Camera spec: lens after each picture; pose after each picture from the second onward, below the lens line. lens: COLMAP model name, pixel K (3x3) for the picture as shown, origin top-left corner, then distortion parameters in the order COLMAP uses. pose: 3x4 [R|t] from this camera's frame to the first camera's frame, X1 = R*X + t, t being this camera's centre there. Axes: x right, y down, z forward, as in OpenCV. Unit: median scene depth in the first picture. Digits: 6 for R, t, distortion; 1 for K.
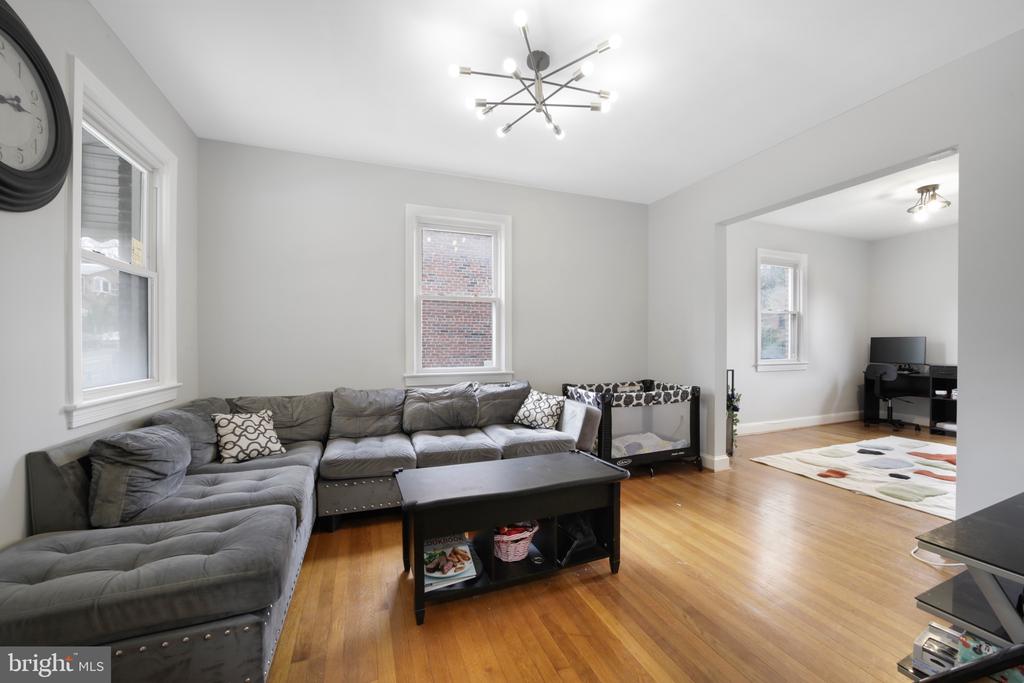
lens RADIAL K [[409.1, 0, 514.5], [0, 409.1, 346.8], [0, 0, 1]] dist [-0.014466, 0.001174]
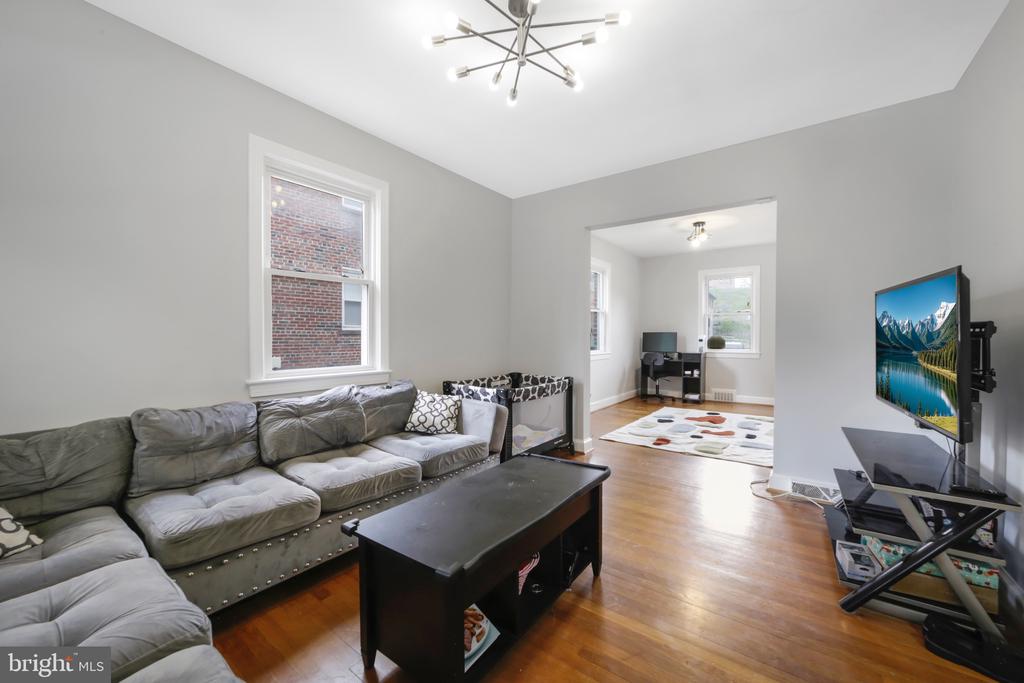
lens RADIAL K [[409.1, 0, 528.5], [0, 409.1, 341.7], [0, 0, 1]] dist [-0.014466, 0.001174]
pose [[0.841709, -0.004365, 0.539915, -0.232758], [0.002084, 0.999986, 0.004837, -0.000460], [-0.539928, -0.002946, 0.841706, 0.161329]]
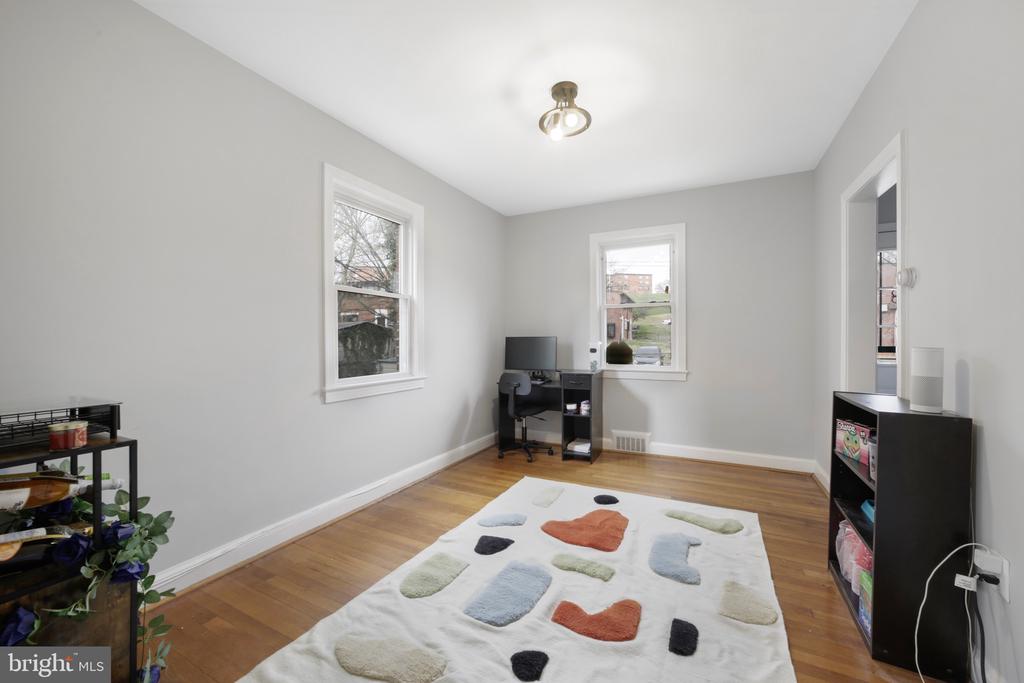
lens RADIAL K [[409.1, 0, 530.7], [0, 409.1, 336.4], [0, 0, 1]] dist [-0.014466, 0.001174]
pose [[0.731455, 0.006344, 0.681860, 0.635865], [0.006887, 0.999837, -0.016690, -0.018392], [-0.681855, 0.016904, 0.731292, 0.656416]]
